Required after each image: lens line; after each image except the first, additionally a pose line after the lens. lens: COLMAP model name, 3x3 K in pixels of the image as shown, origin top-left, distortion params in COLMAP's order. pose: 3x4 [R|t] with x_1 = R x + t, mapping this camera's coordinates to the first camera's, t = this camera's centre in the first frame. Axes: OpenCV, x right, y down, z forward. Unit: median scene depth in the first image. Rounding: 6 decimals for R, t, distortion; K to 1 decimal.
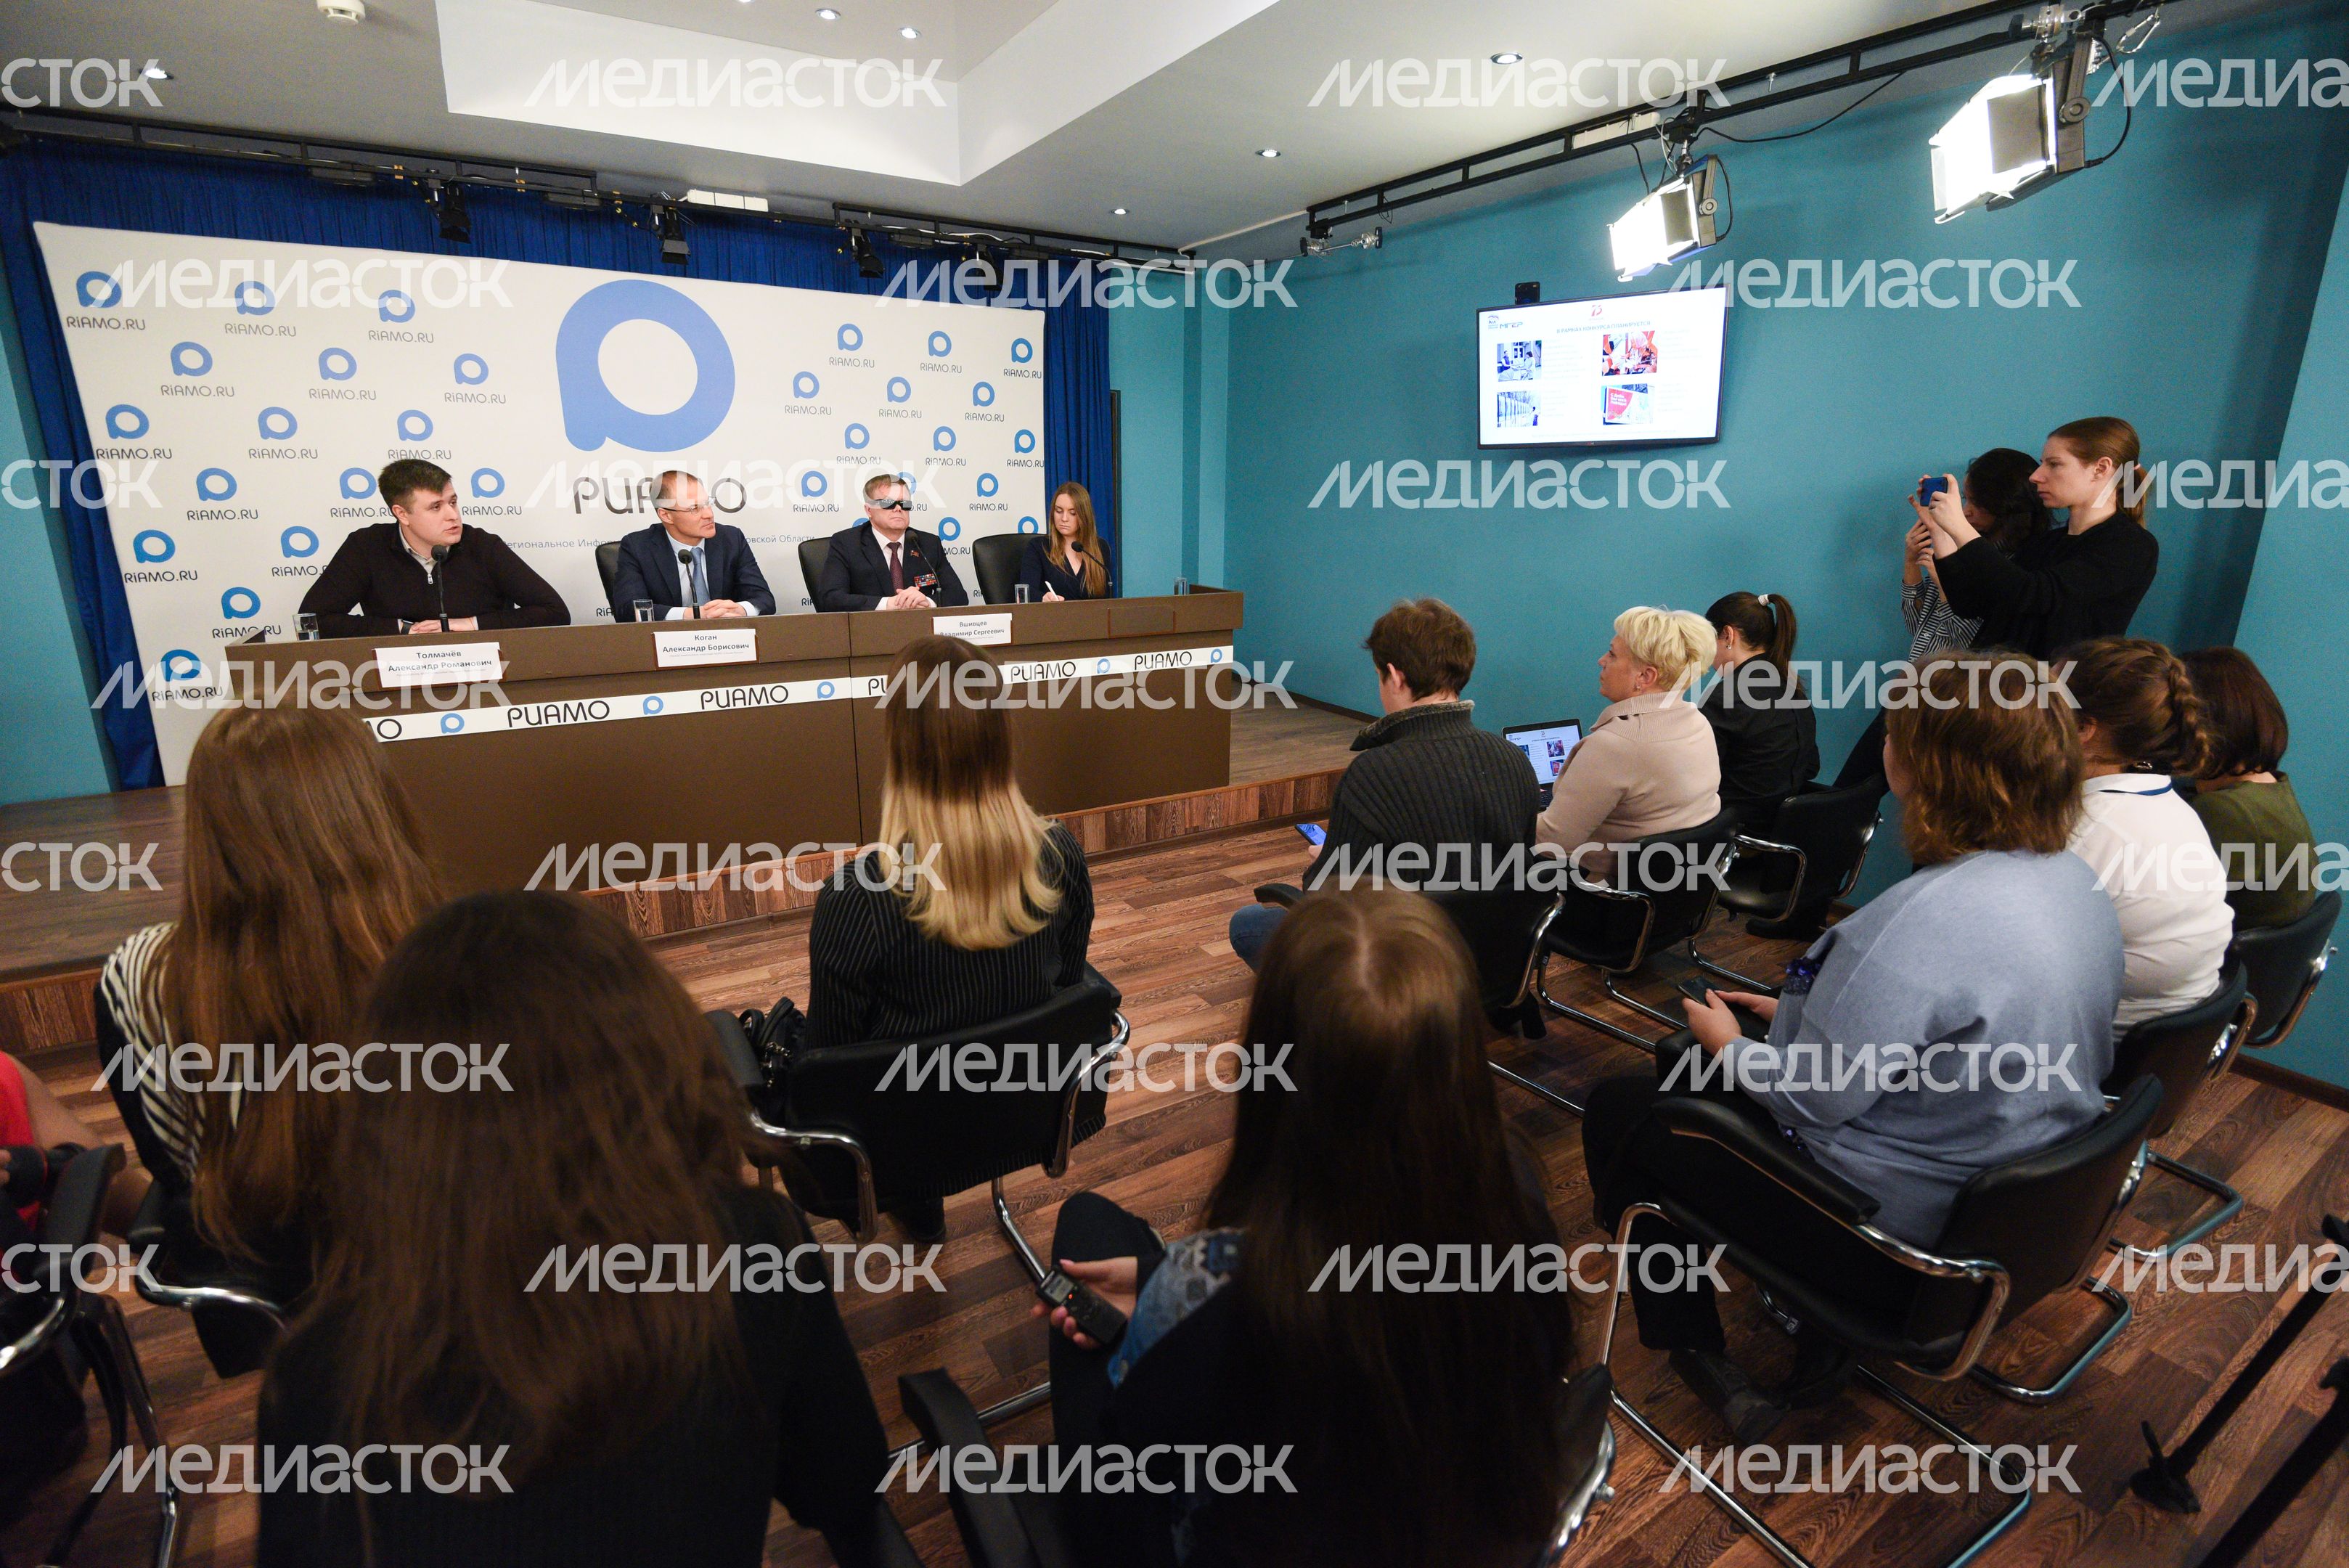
lens RADIAL K [[1095.0, 0, 1187.4], [0, 1095.0, 784.9], [0, 0, 1]] dist [-0.004481, -0.010673]
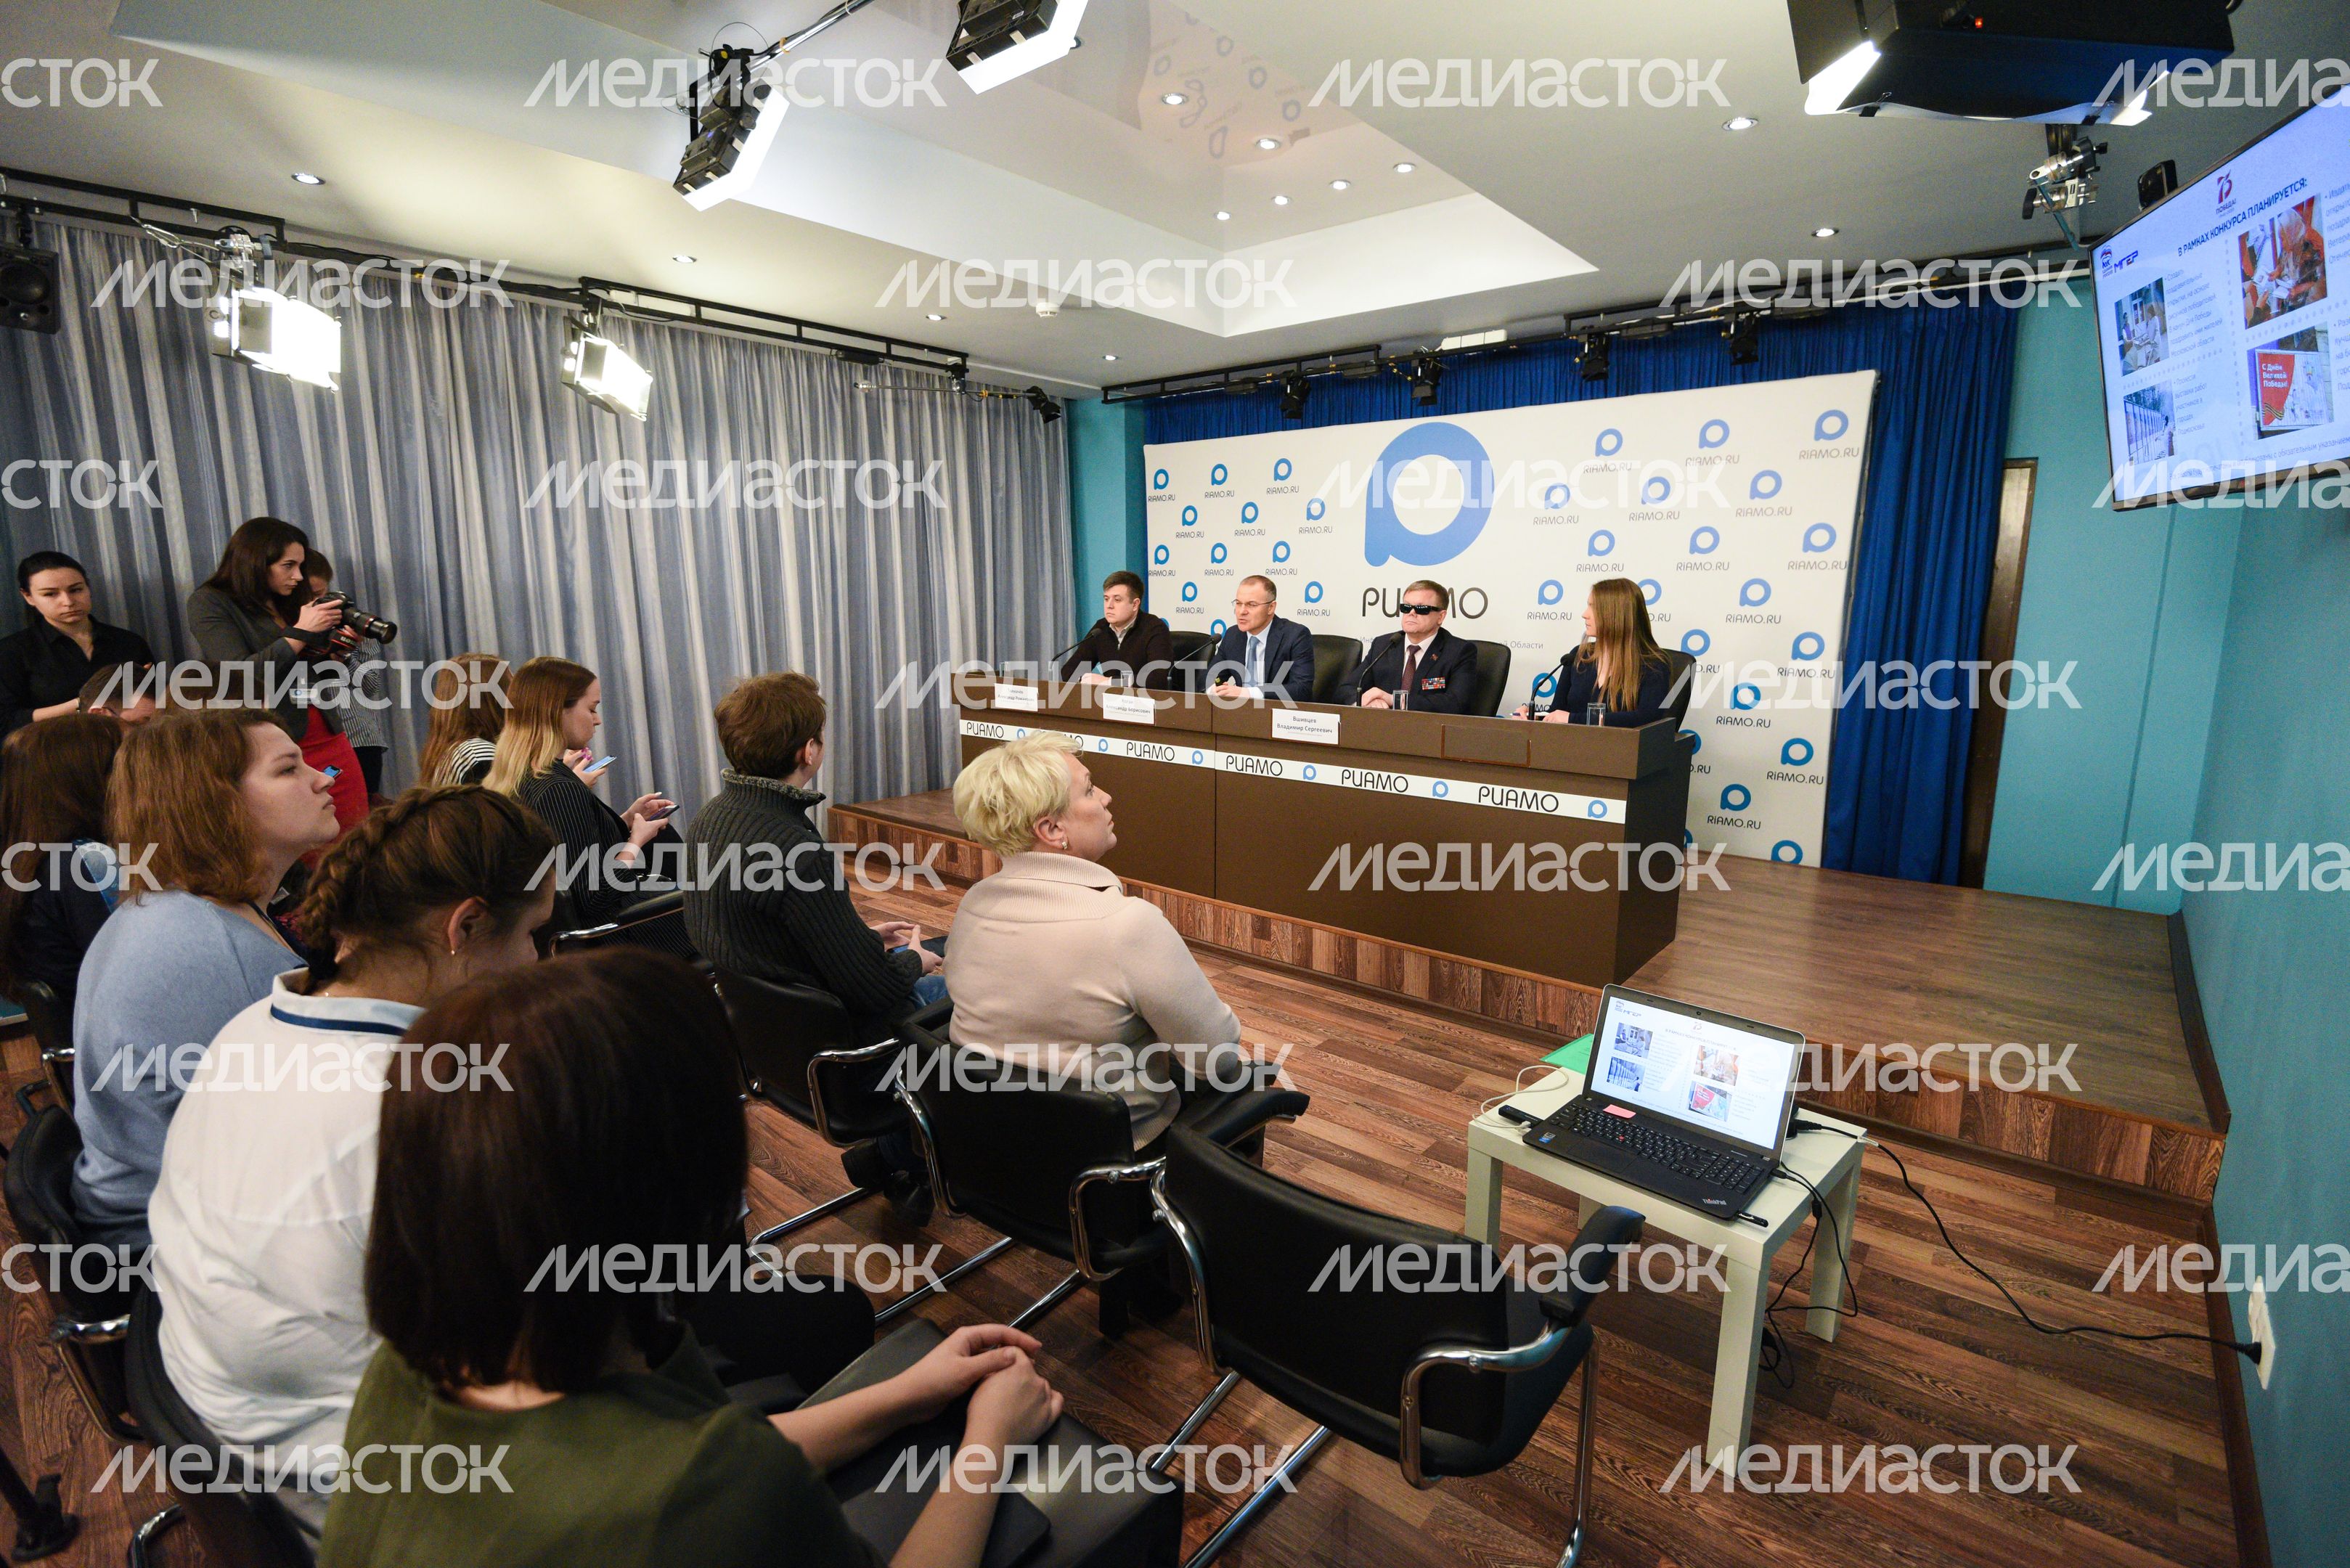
lens RADIAL K [[1095.4, 0, 1186.3], [0, 1095.4, 794.5], [0, 0, 1]] dist [-0.004481, -0.010673]
pose [[0.305495, 0.163757, -0.938007, 0.676471], [-0.256811, 0.962766, 0.084440, -0.124961], [0.916909, 0.215094, 0.336175, 0.516257]]
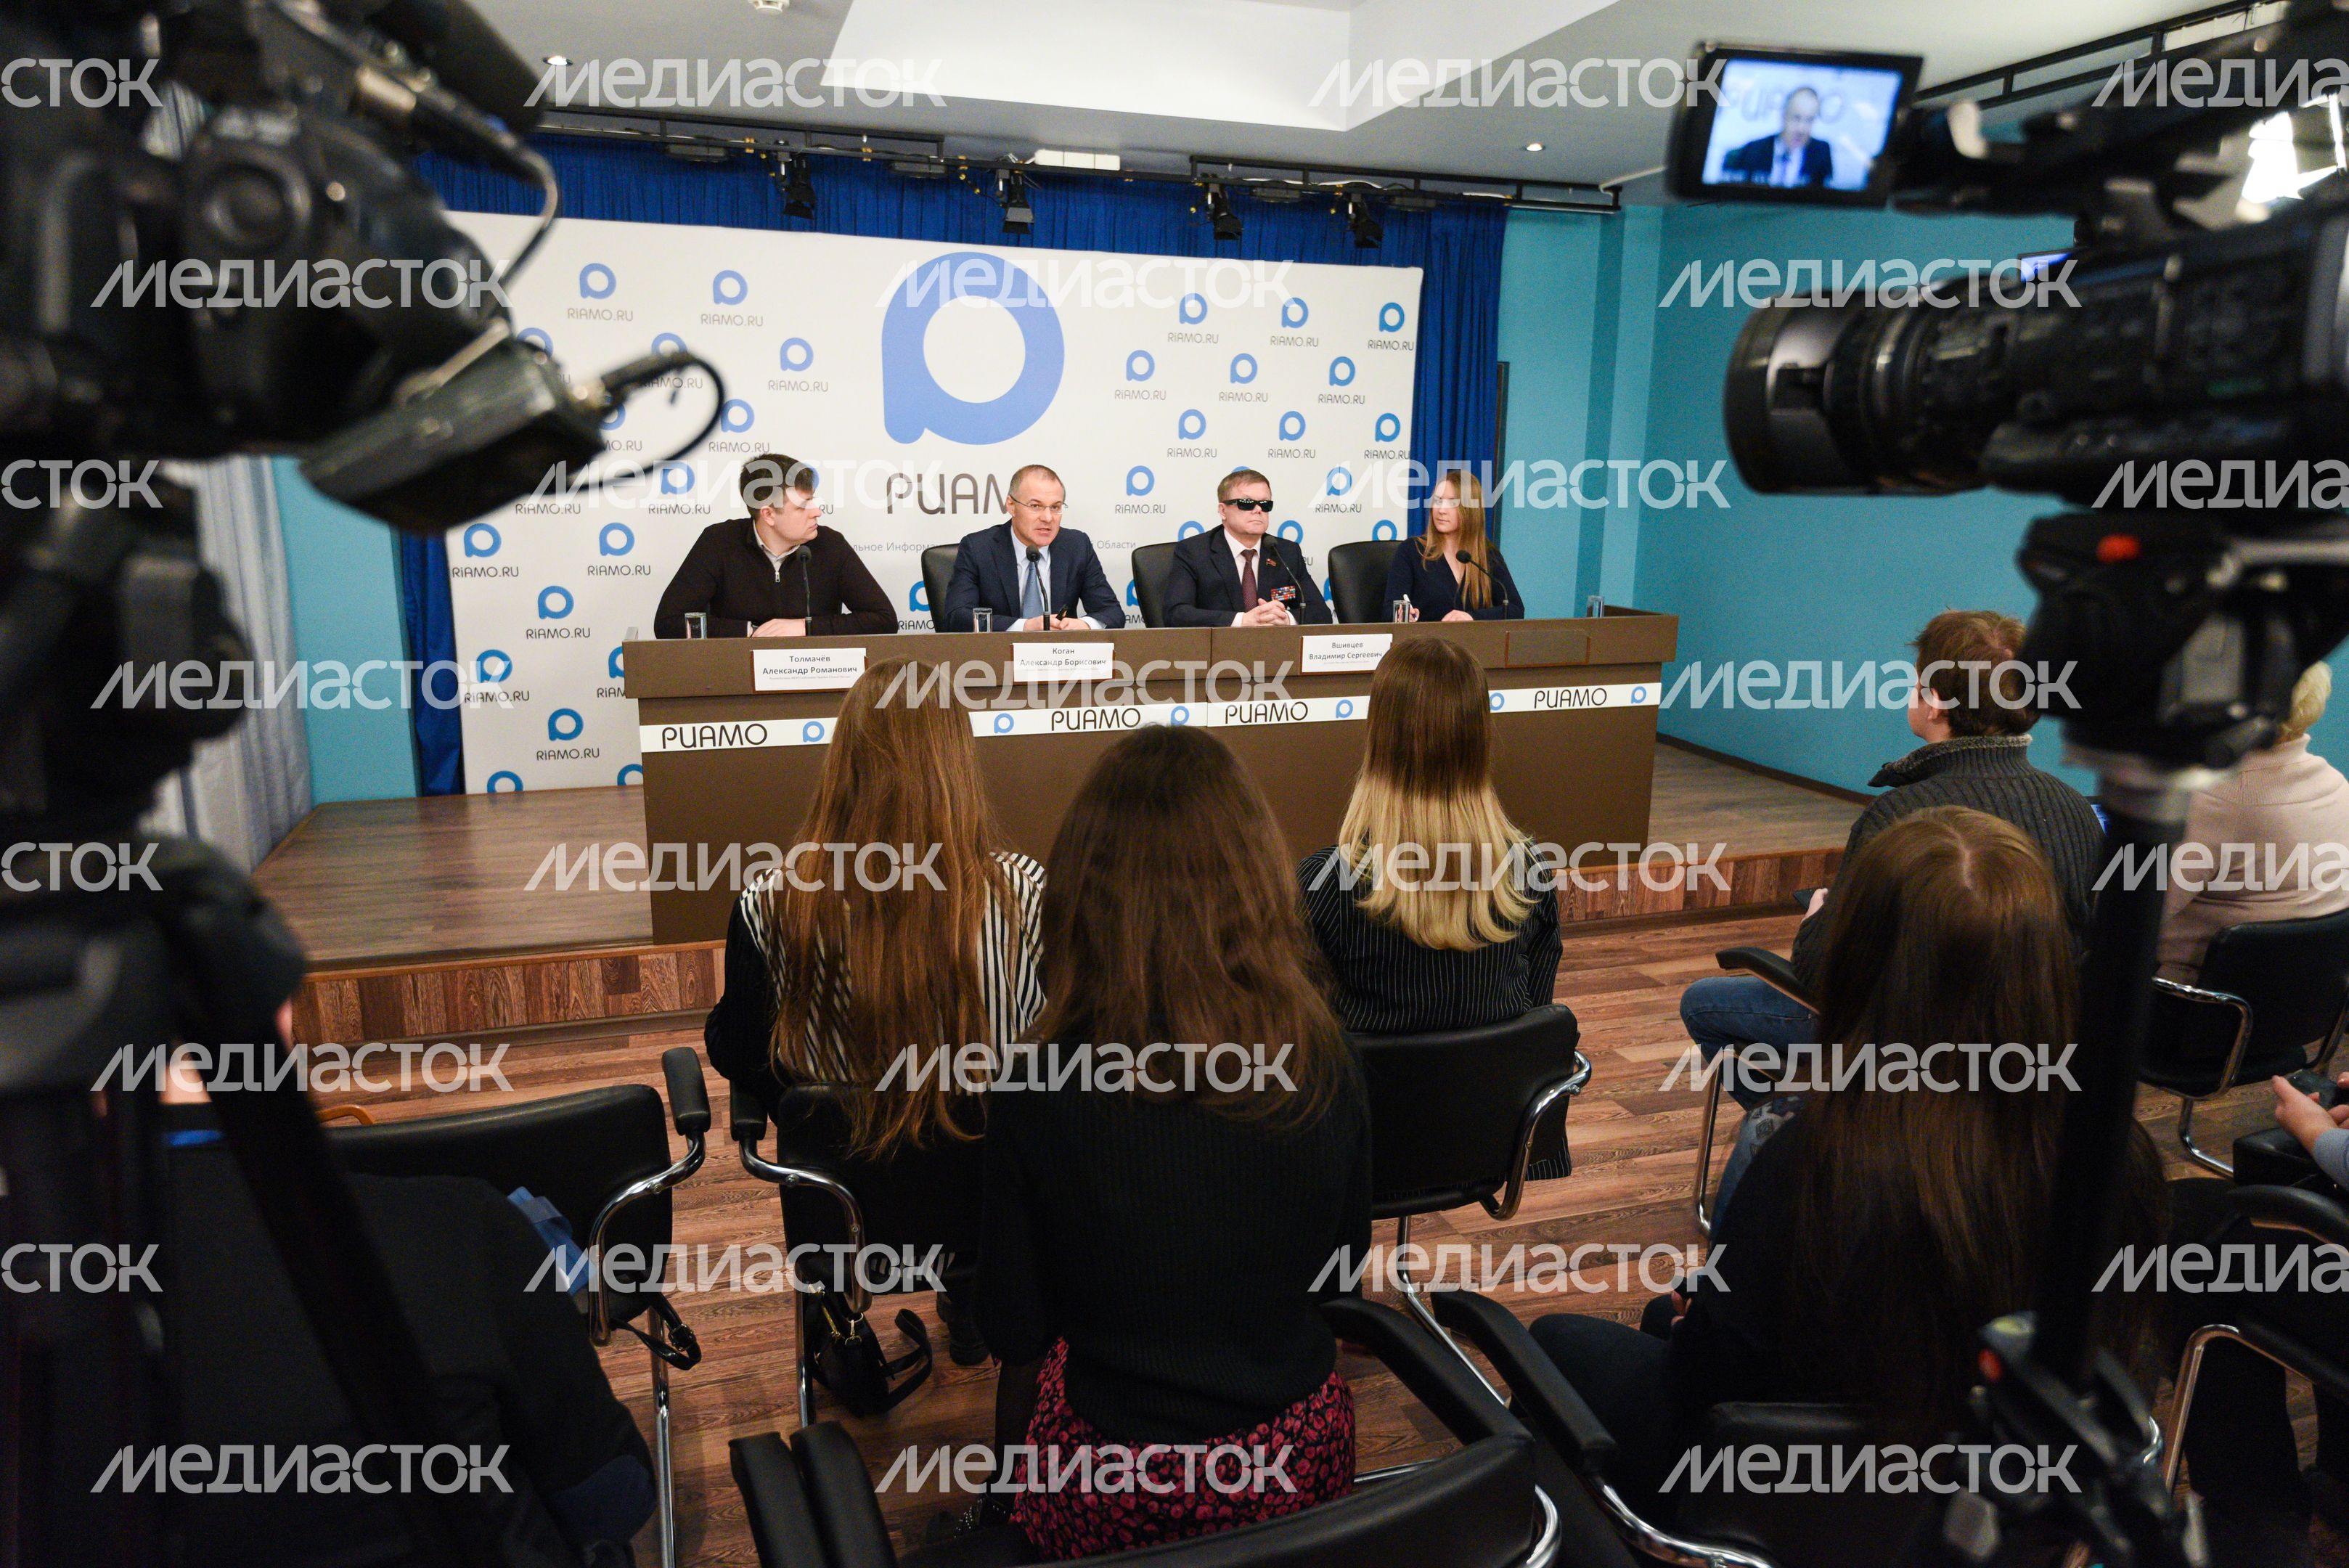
lens RADIAL K [[1533.3, 0, 1166.3], [0, 1533.3, 791.6], [0, 0, 1]] dist [0.019533, -0.016767]
pose [[0.972367, 0.047499, -0.228576, -0.052486], [-0.062609, 0.996274, -0.059309, 0.041241], [0.224908, 0.071981, 0.971718, -0.161231]]
